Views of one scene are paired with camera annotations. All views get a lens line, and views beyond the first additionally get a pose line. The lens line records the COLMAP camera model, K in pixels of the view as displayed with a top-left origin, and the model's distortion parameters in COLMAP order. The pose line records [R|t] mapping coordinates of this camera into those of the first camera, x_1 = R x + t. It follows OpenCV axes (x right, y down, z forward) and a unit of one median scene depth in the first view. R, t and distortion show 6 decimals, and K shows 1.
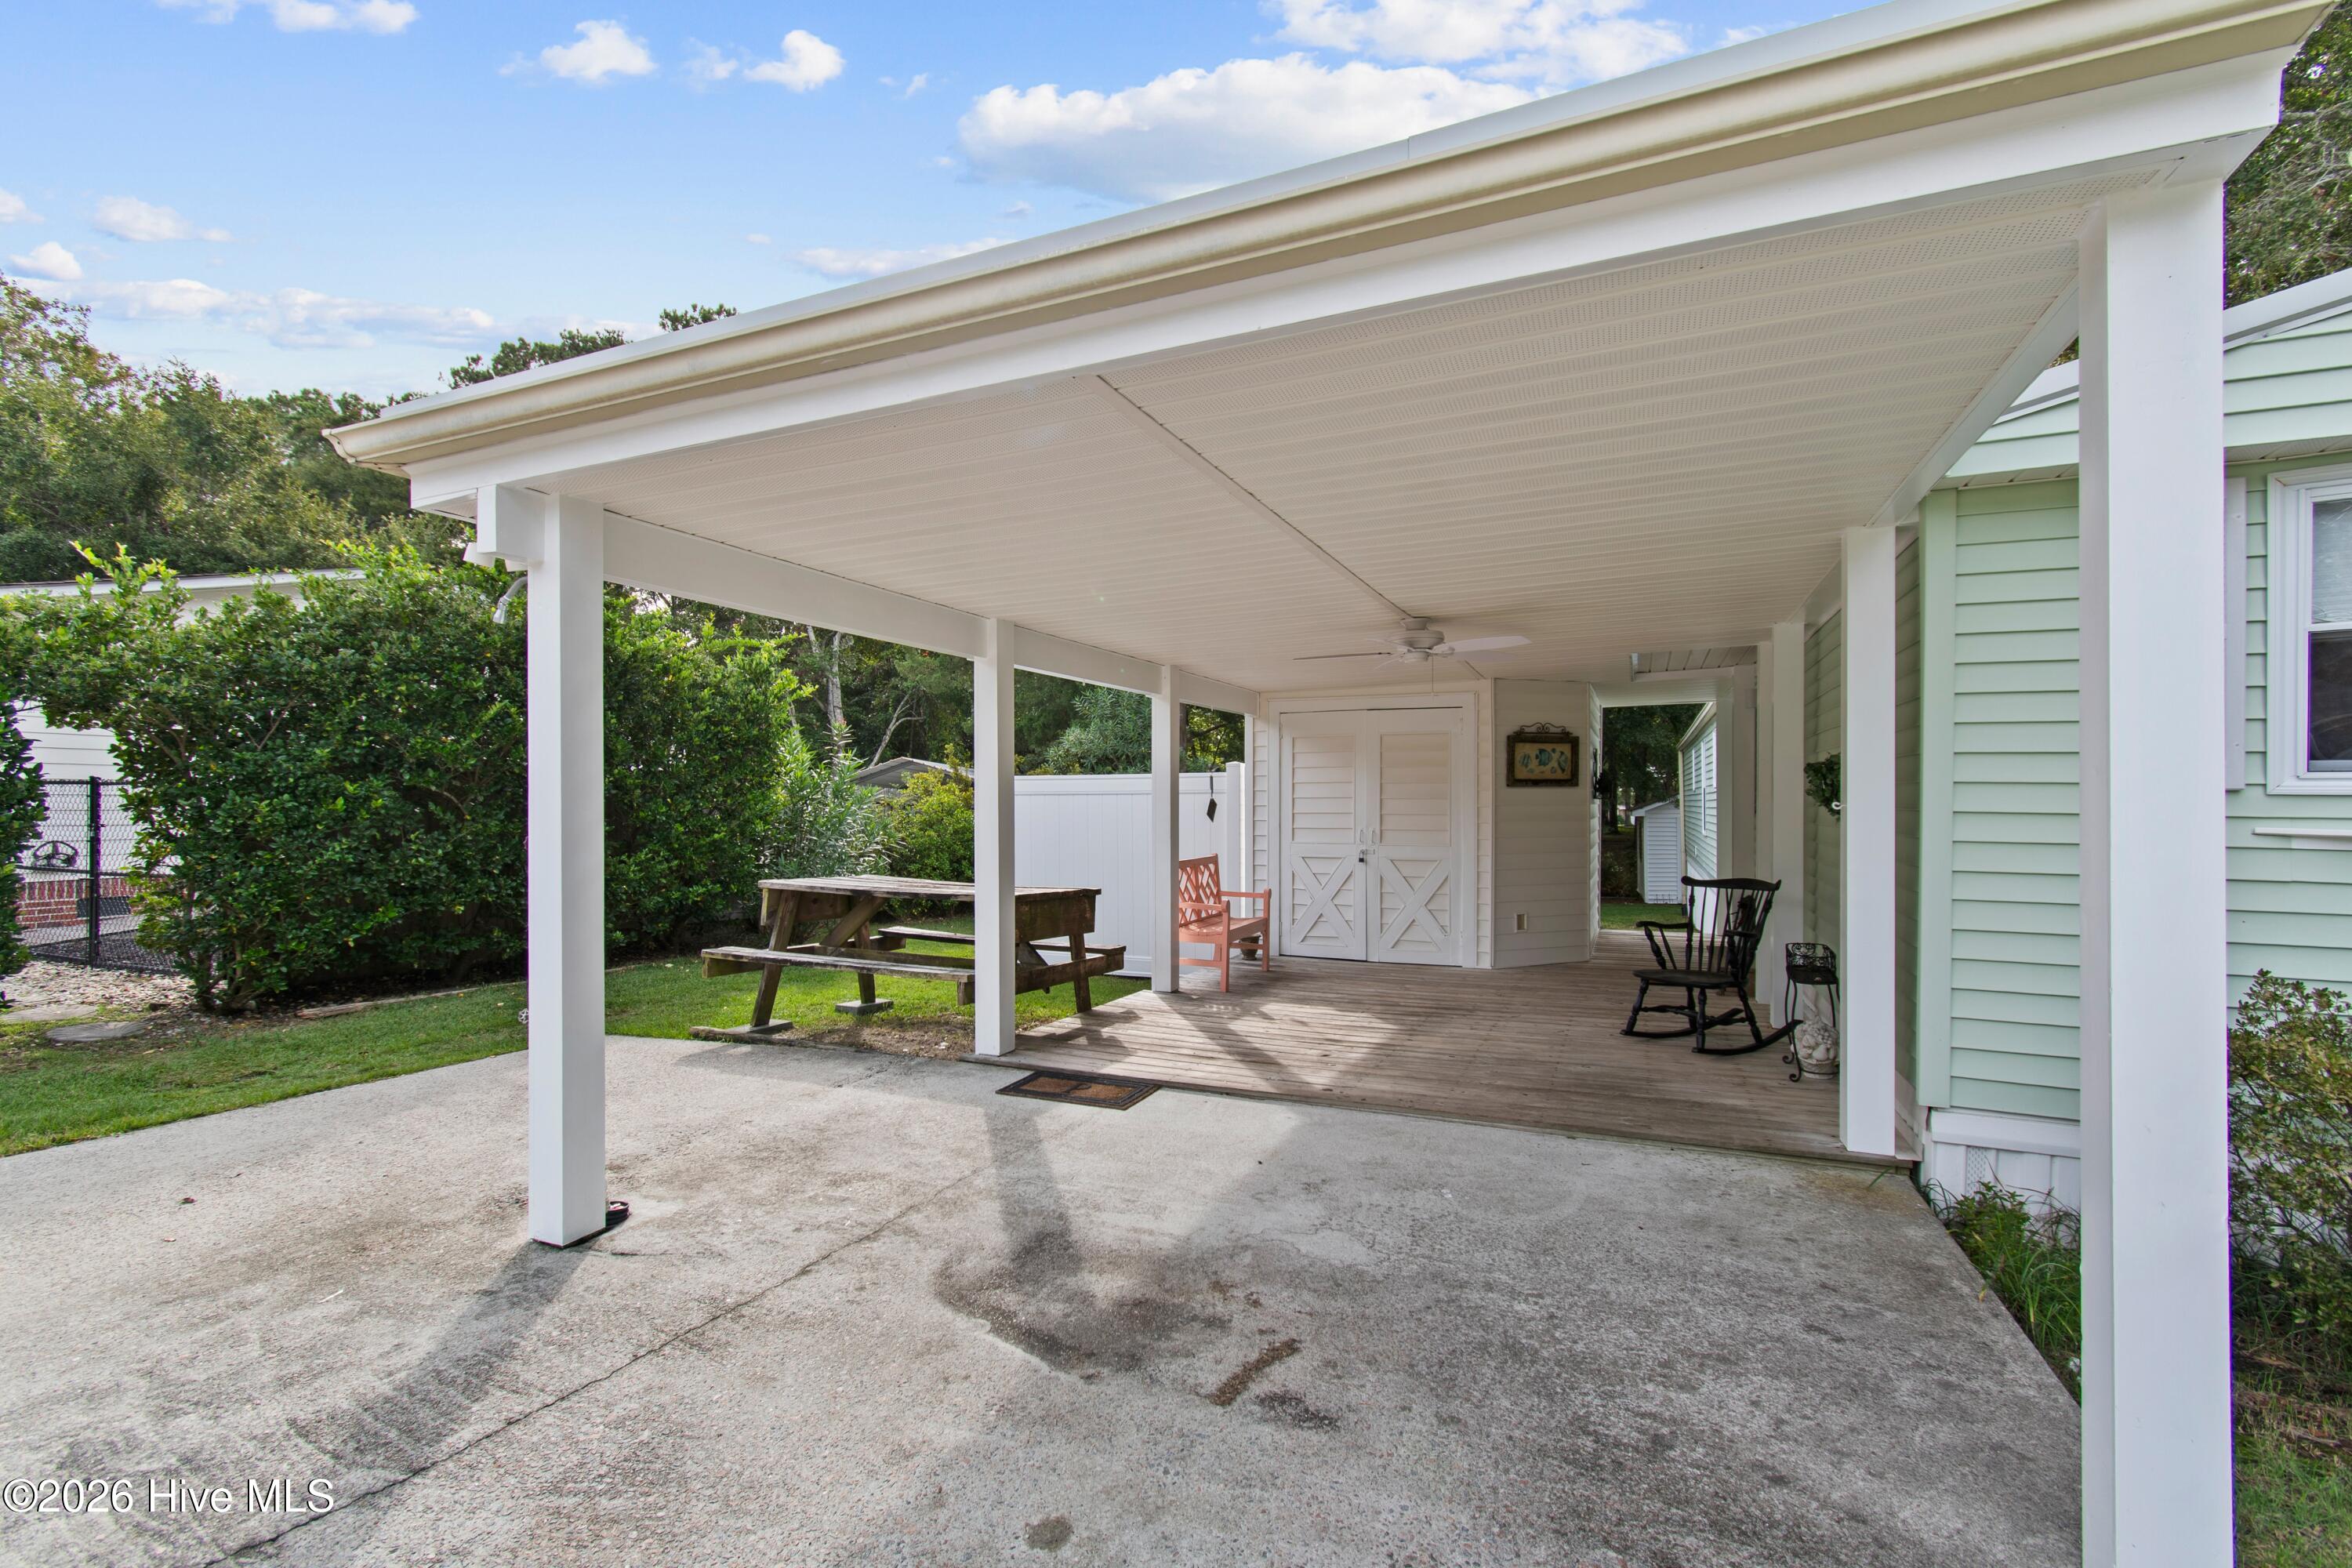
lens RADIAL K [[1052.5, 0, 1176.0], [0, 1052.5, 802.4], [0, 0, 1]] dist [0.005815, -0.002376]
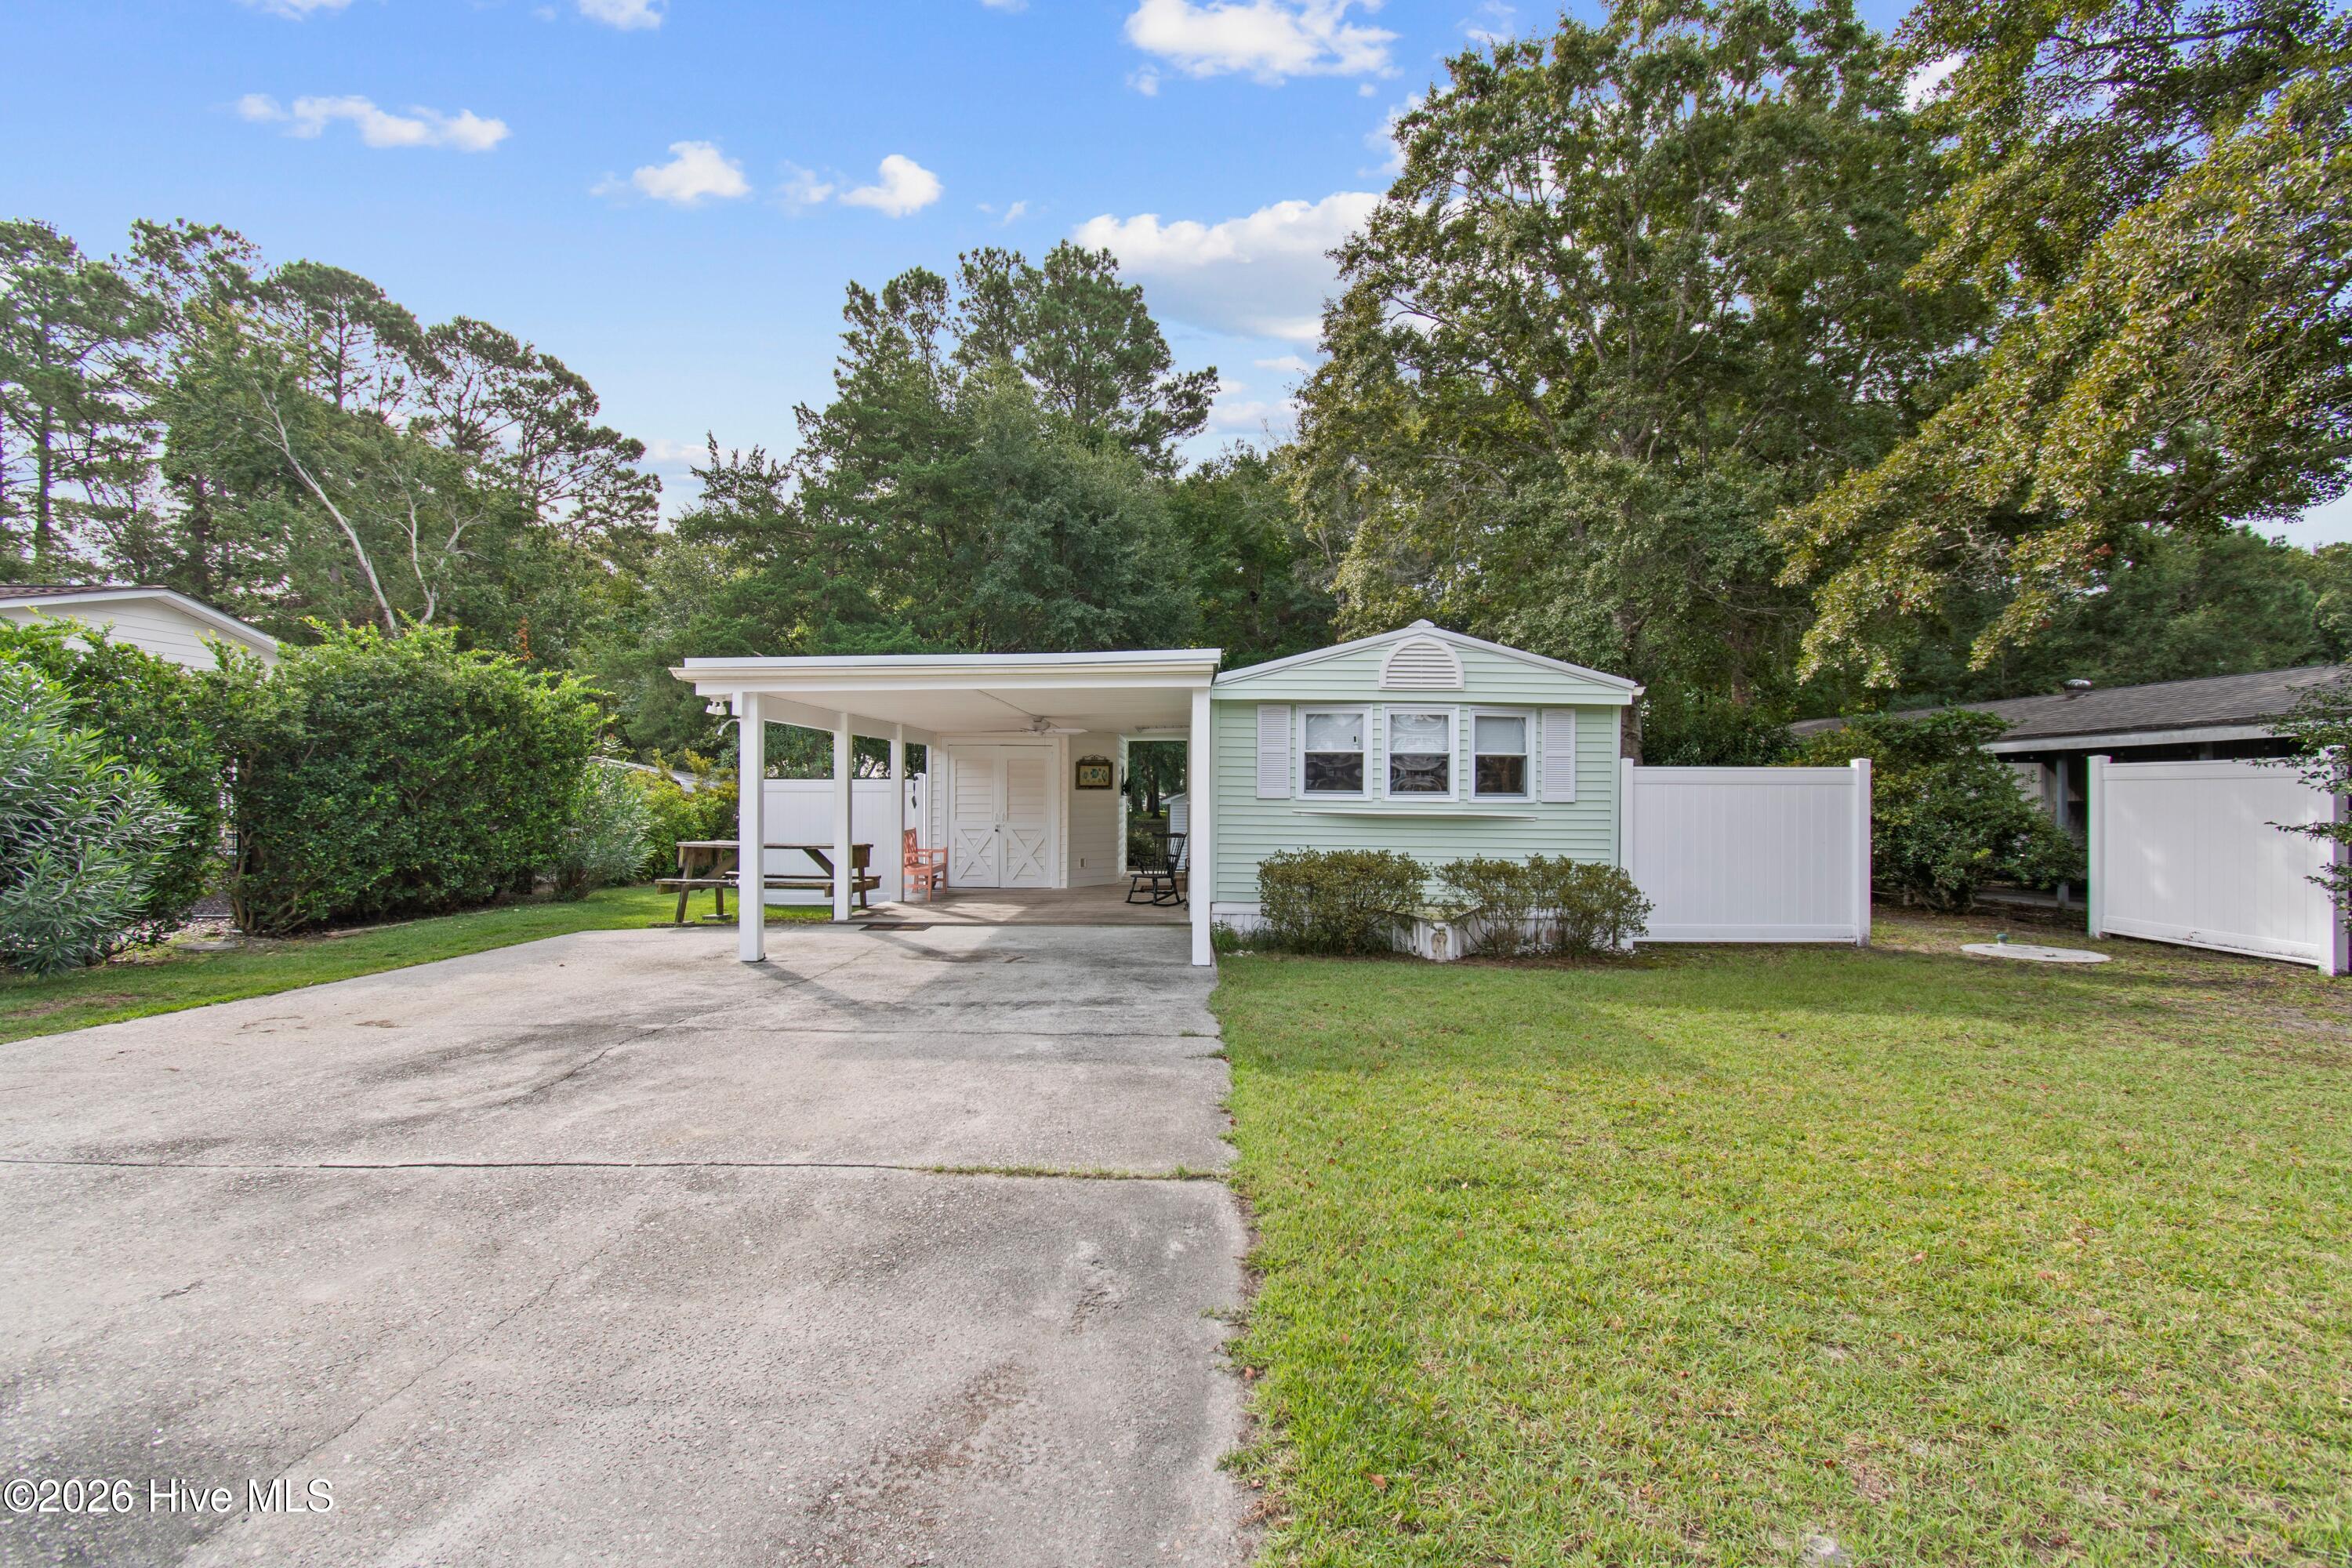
lens RADIAL K [[1052.5, 0, 1151.1], [0, 1052.5, 795.8], [0, 0, 1]] dist [0.005815, -0.002376]
pose [[0.927231, 0.001462, 0.374486, -0.362226], [-0.003800, 0.999978, 0.005503, -0.020540], [-0.374470, -0.006525, 0.927216, -1.083433]]
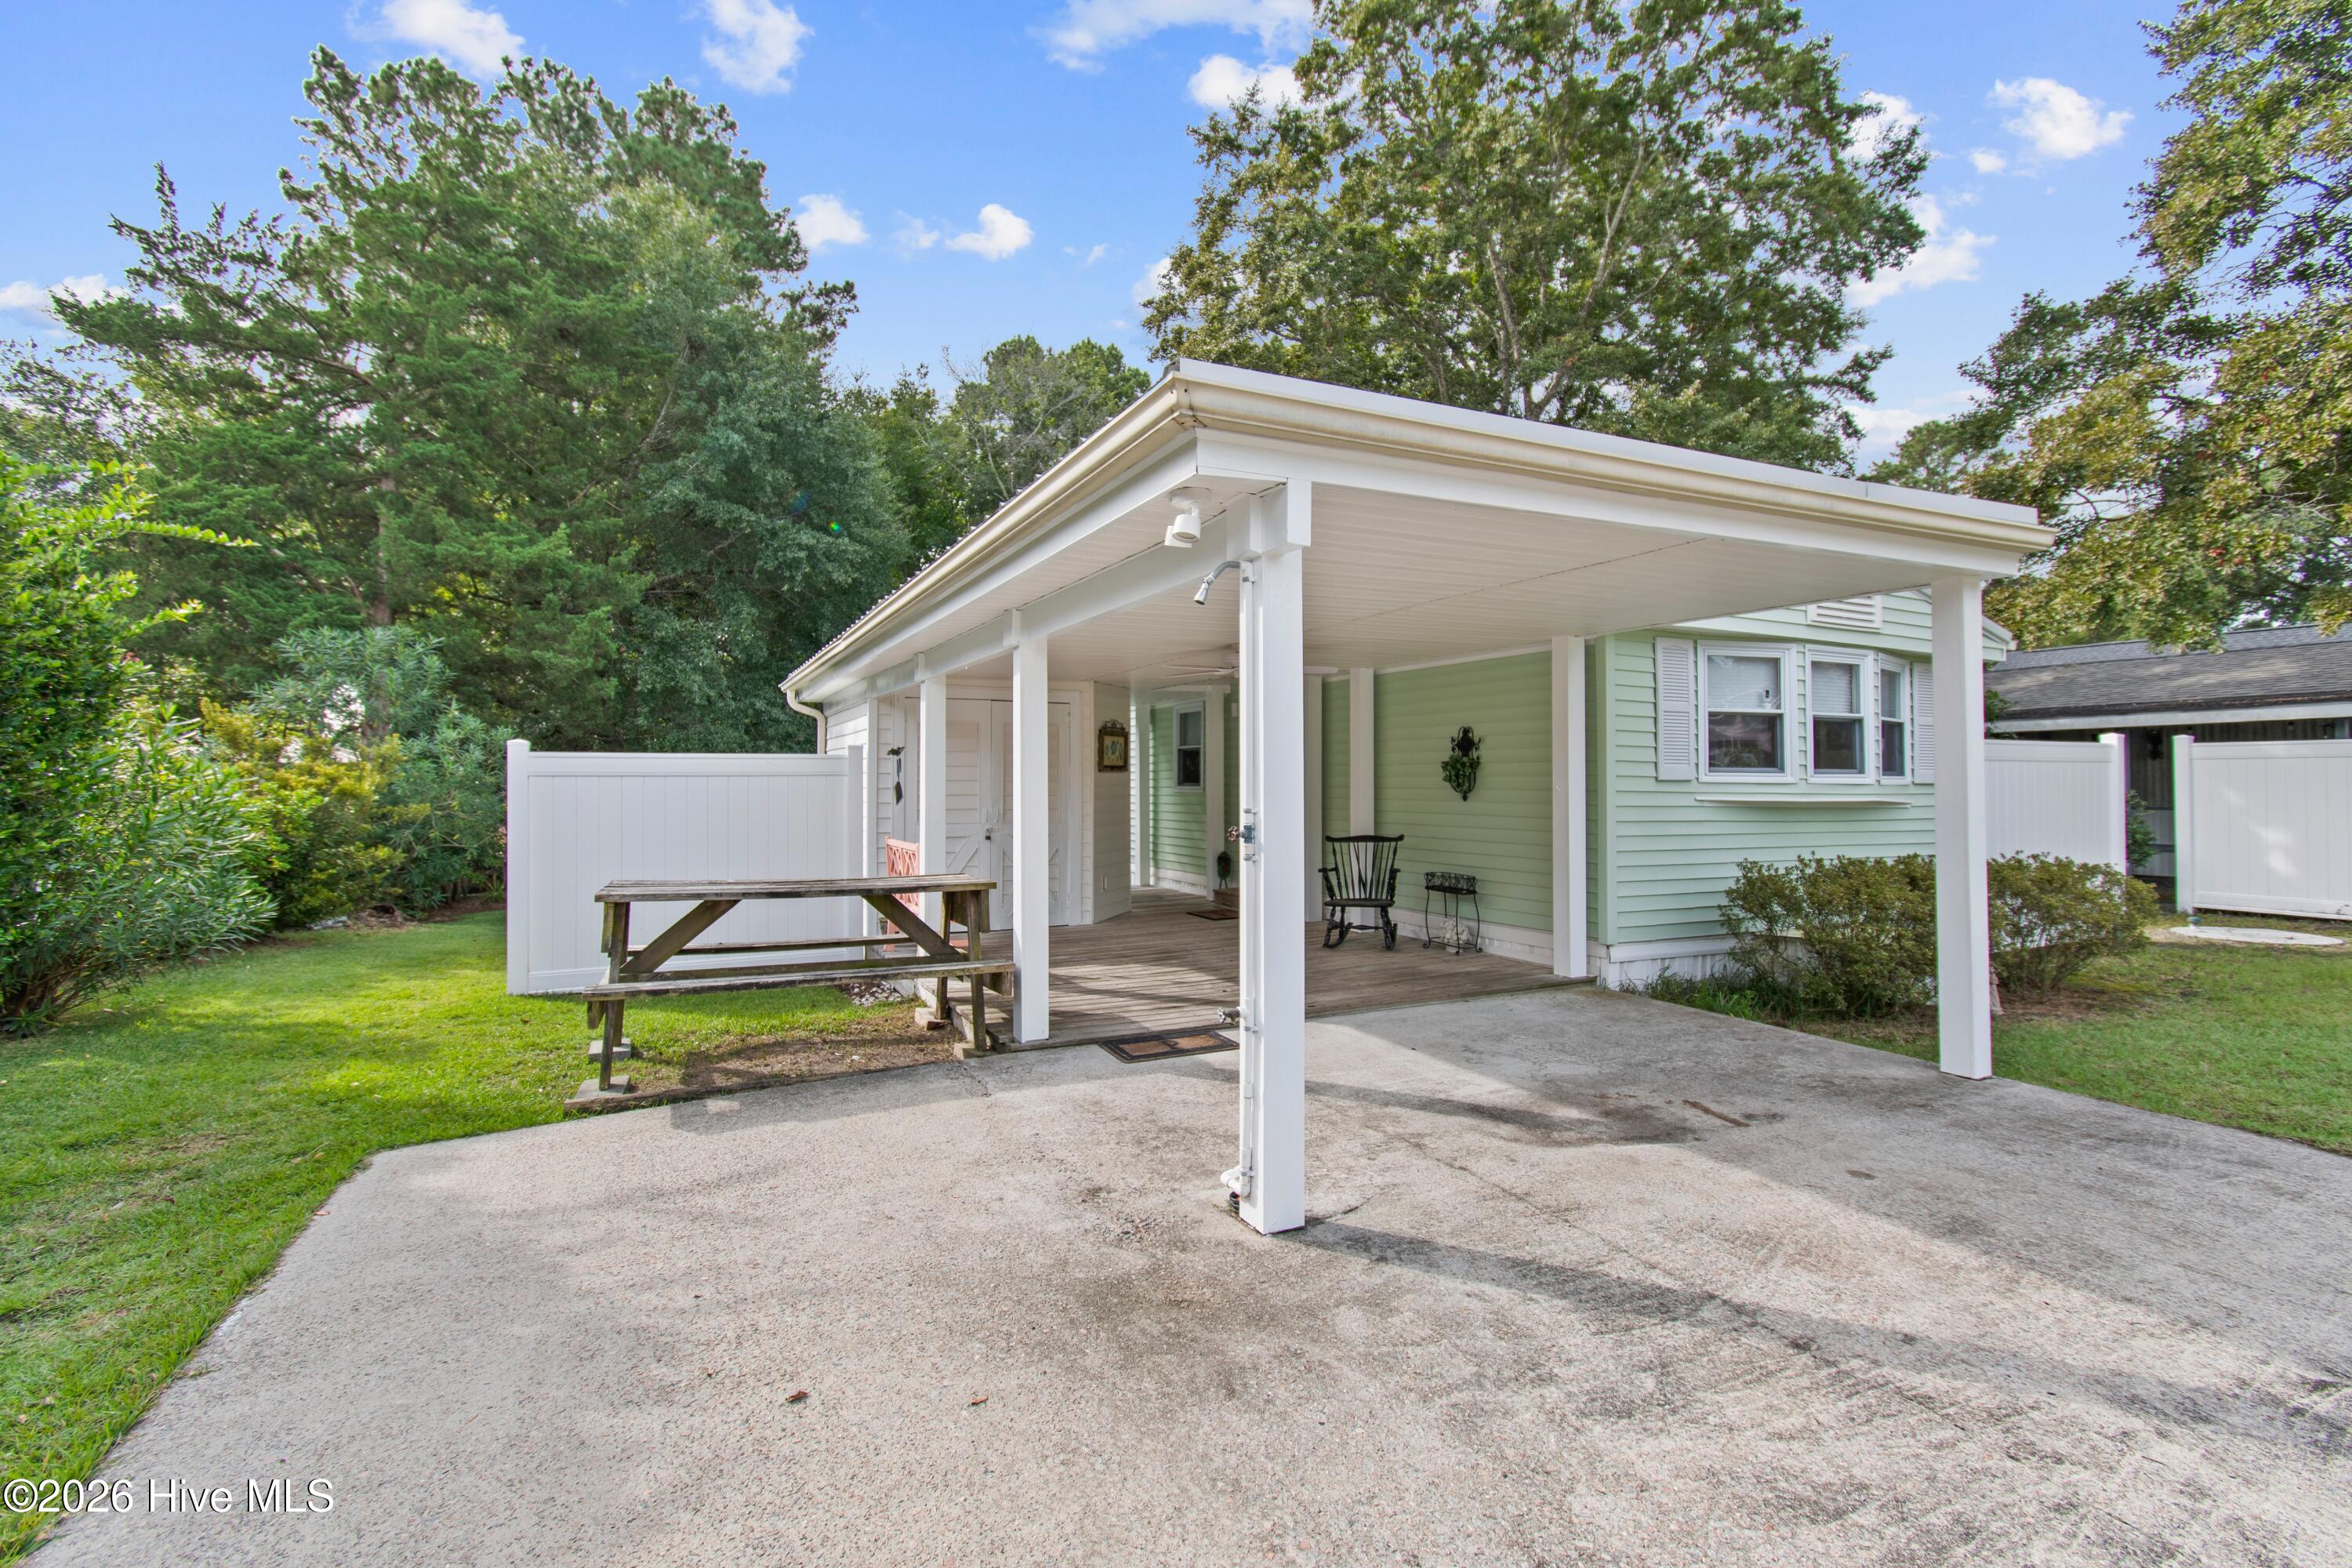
lens RADIAL K [[1052.5, 0, 1151.1], [0, 1052.5, 763.7], [0, 0, 1]] dist [0.005815, -0.002376]
pose [[0.648312, 0.011656, 0.761285, -0.812814], [0.000689, 0.999873, -0.015896, -0.006368], [-0.761374, 0.010830, 0.648222, 0.247681]]
